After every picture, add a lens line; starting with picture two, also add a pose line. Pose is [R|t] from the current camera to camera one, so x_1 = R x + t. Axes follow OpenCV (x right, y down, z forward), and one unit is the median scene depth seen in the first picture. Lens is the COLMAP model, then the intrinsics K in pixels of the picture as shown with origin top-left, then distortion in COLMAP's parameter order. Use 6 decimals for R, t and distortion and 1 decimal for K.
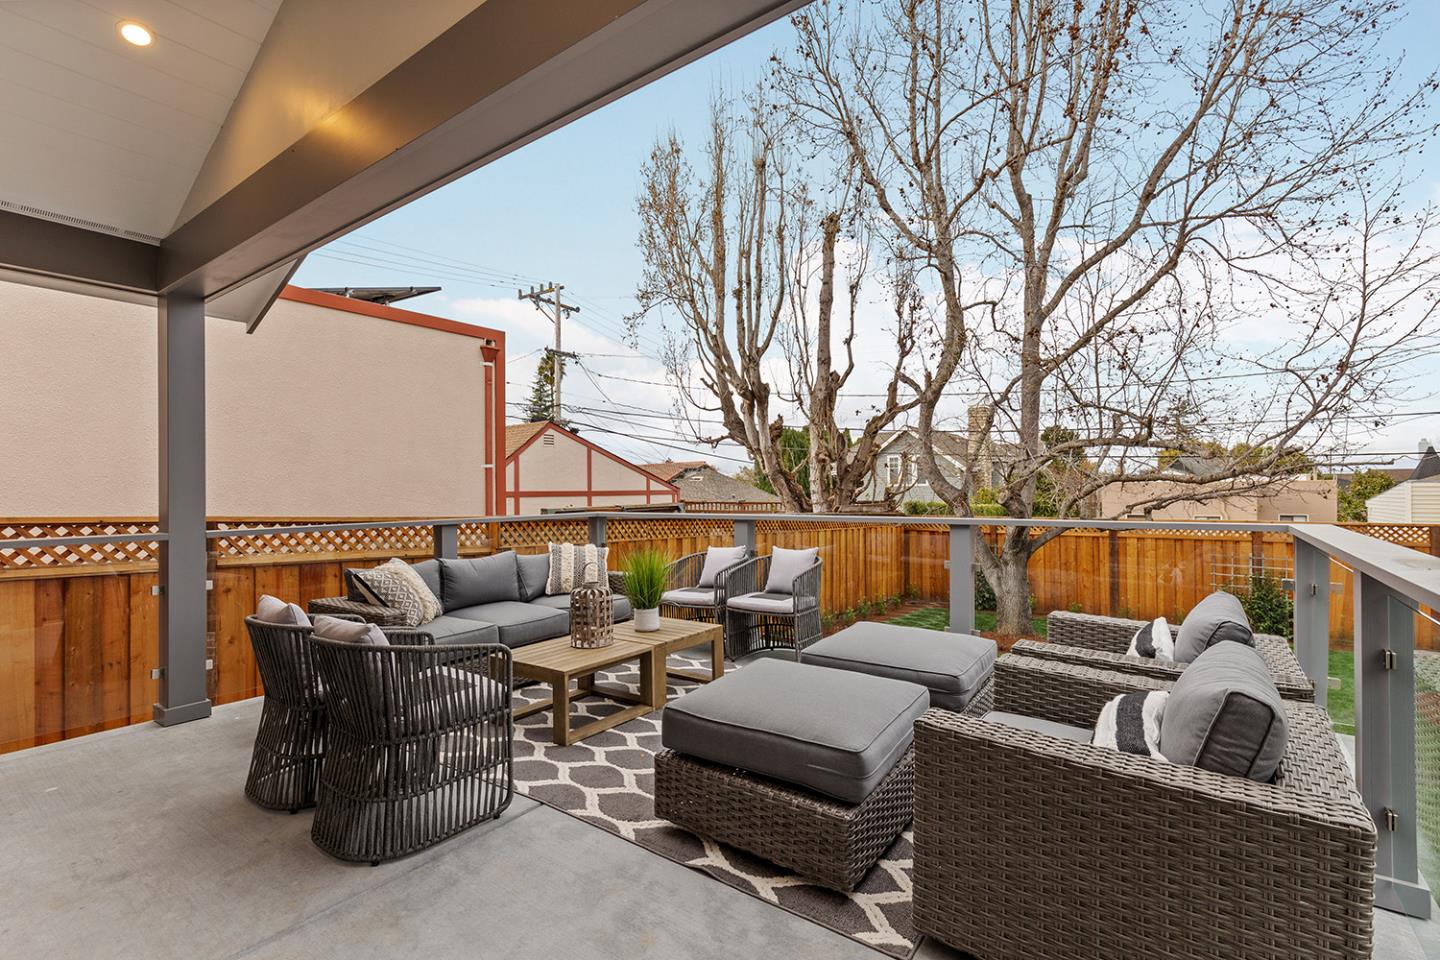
lens RADIAL K [[655.8, 0, 719.8], [0, 655.8, 476.4], [0, 0, 1]] dist [0.006993, 0.001287]
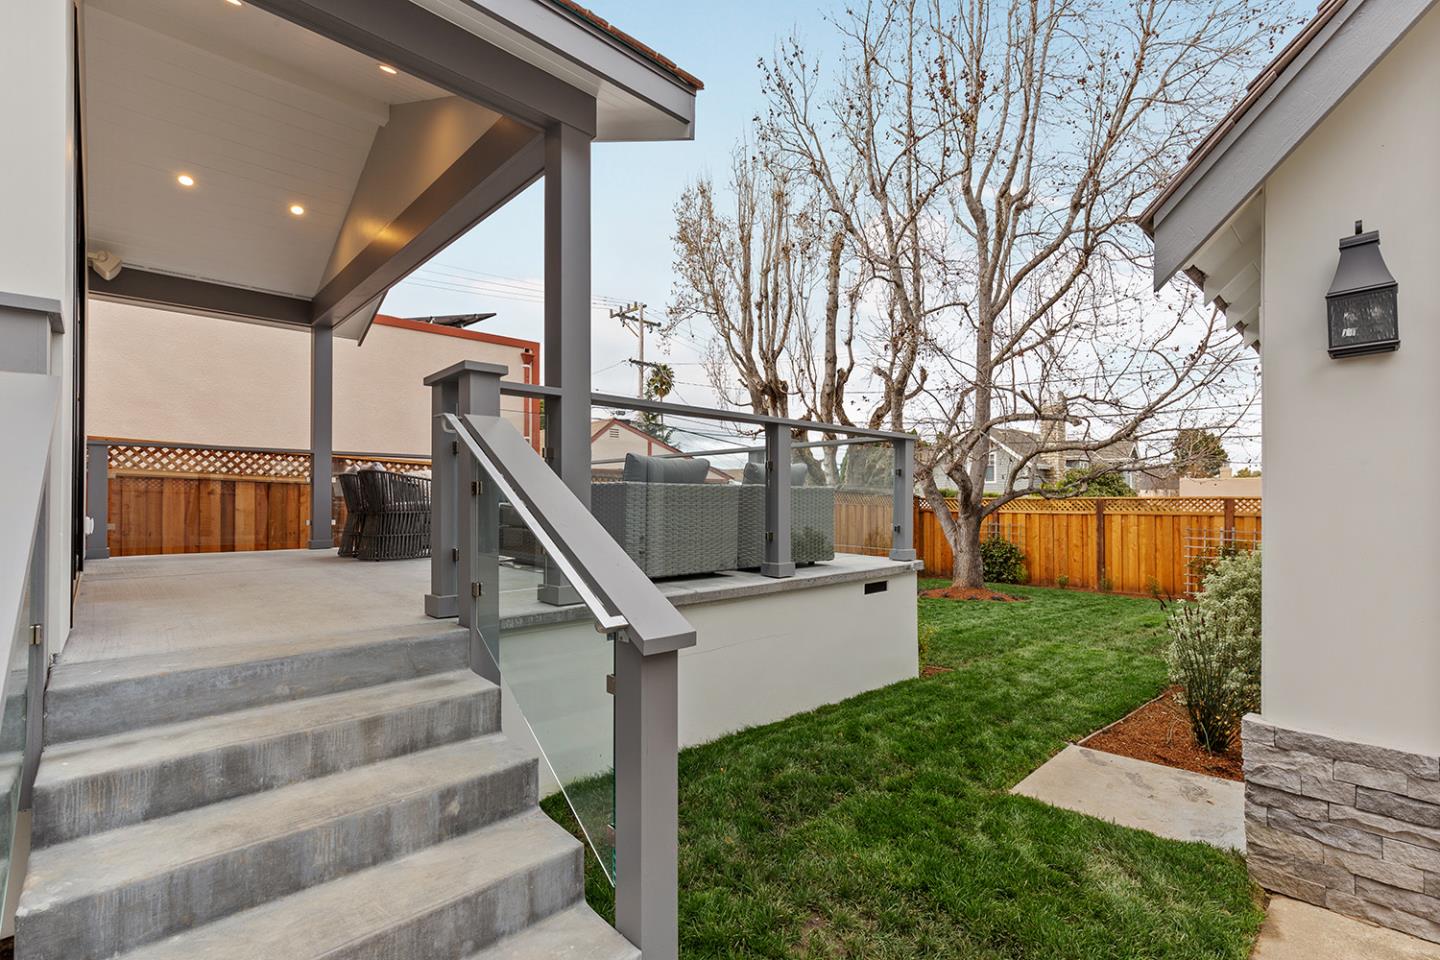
lens RADIAL K [[655.8, 0, 720.3], [0, 655.8, 484.0], [0, 0, 1]] dist [0.006993, 0.001287]
pose [[0.983203, 0.003173, -0.182487, 0.184933], [-0.004225, 0.999977, -0.005375, 0.052085], [0.182466, 0.006056, 0.983194, -0.182409]]
